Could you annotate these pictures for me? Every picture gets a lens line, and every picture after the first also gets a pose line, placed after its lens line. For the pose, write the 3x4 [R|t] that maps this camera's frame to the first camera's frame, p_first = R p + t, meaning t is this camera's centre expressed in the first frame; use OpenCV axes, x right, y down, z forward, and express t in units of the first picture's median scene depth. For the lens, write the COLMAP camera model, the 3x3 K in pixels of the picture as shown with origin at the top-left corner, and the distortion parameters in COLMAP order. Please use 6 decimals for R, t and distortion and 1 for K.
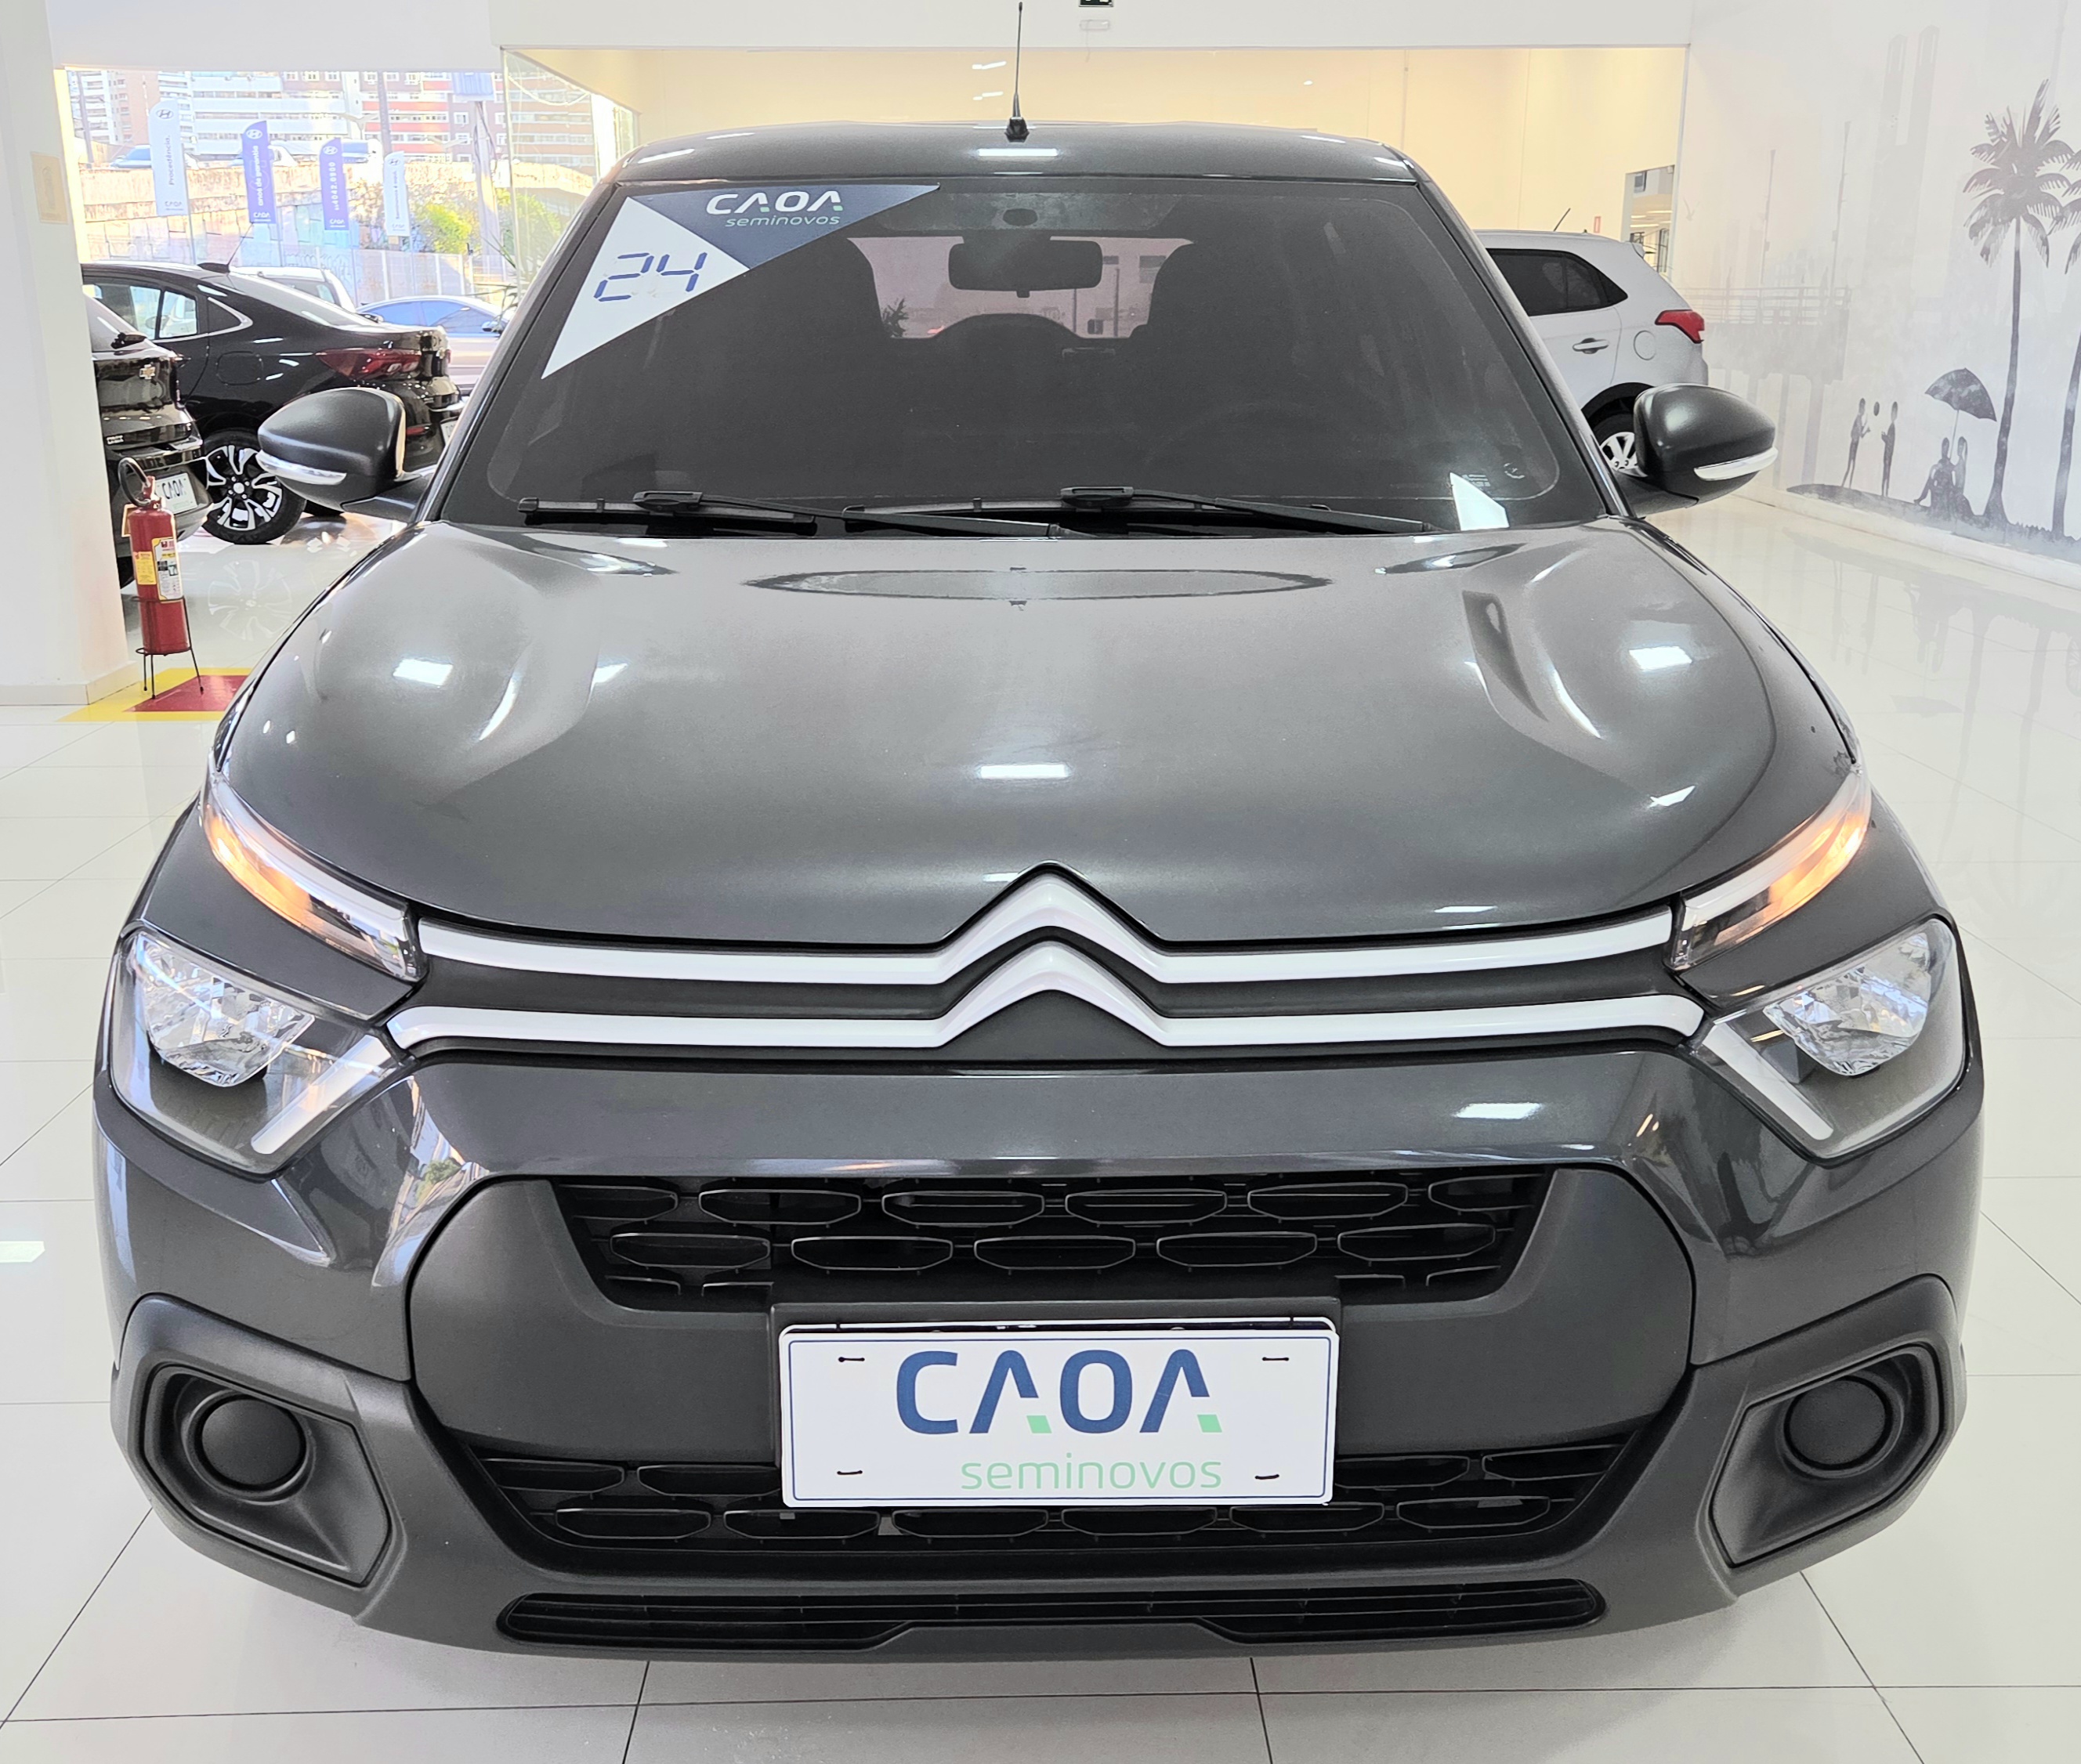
lens RADIAL K [[2137.5, 0, 1040.5], [0, 2137.5, 882.0], [0, 0, 1]] dist [0.071371, -0.009972]
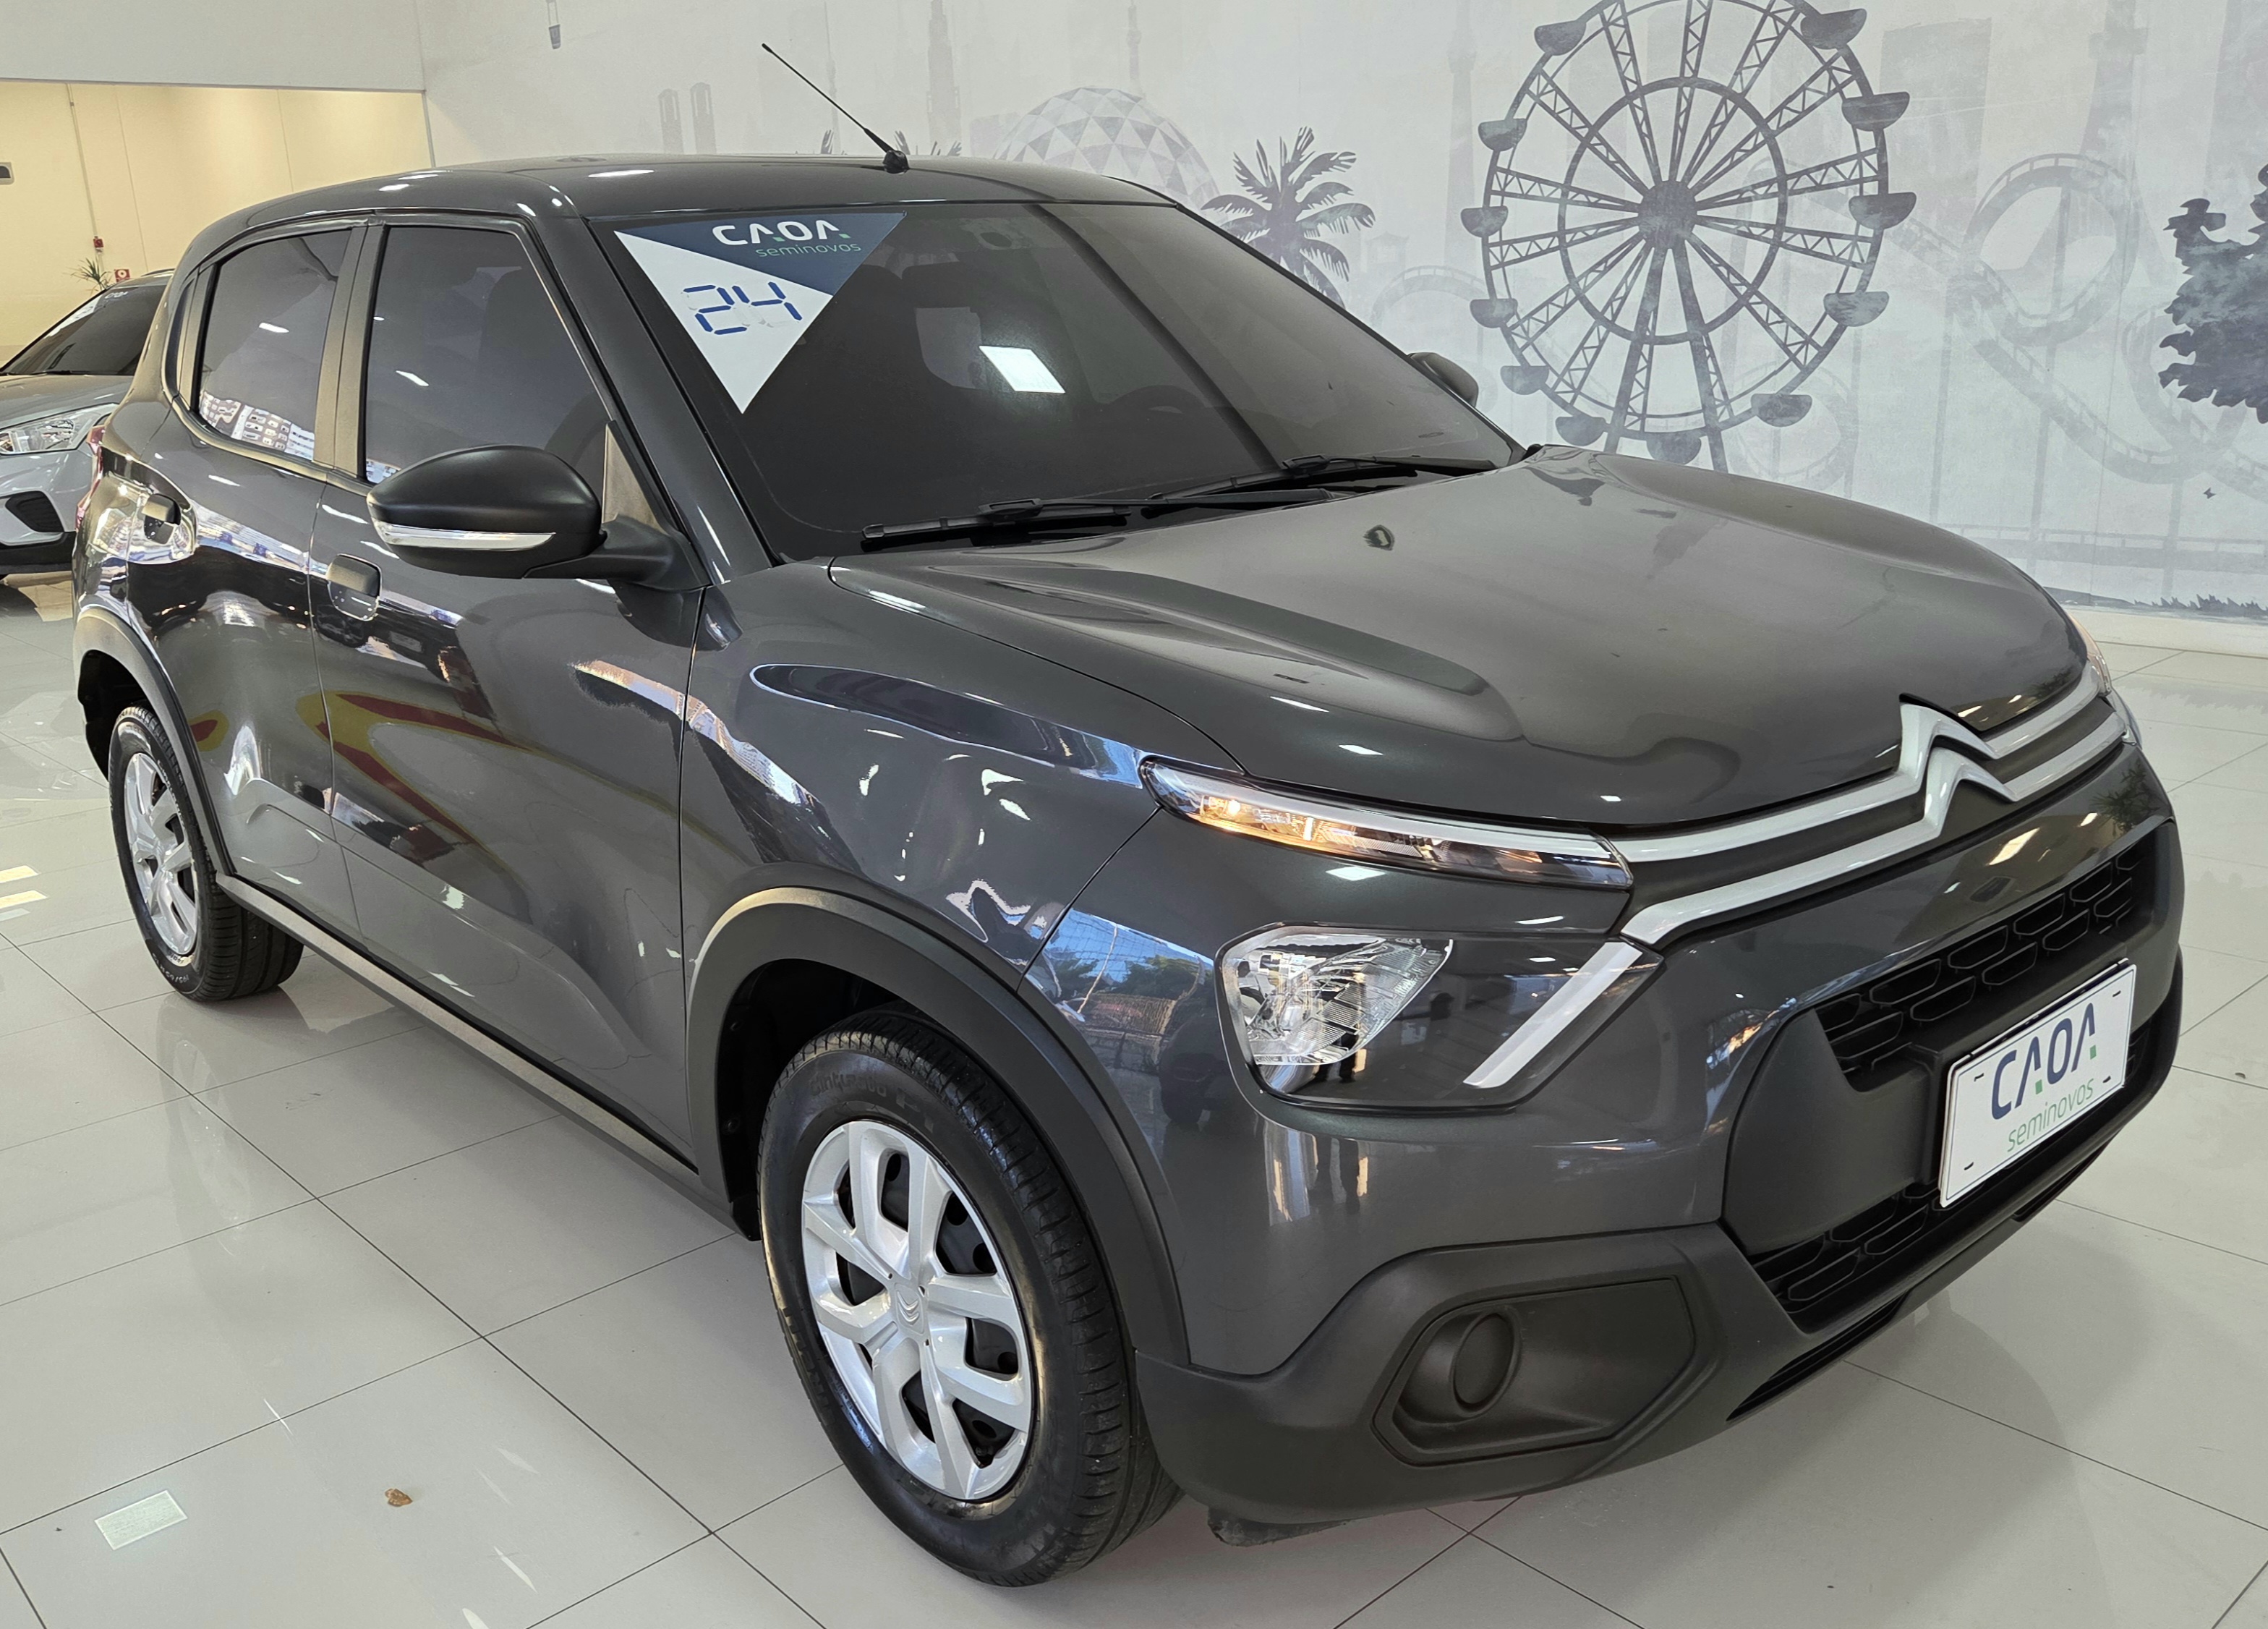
lens RADIAL K [[1942.2, 0, 1134.0], [0, 1942.2, 814.5], [0, 0, 1]] dist [0.067814, -0.003268]
pose [[0.761027, -0.209130, 0.614086, -1.132607], [0.218991, 0.973864, 0.060261, -0.114888], [-0.610639, 0.088619, 0.786935, 0.333072]]
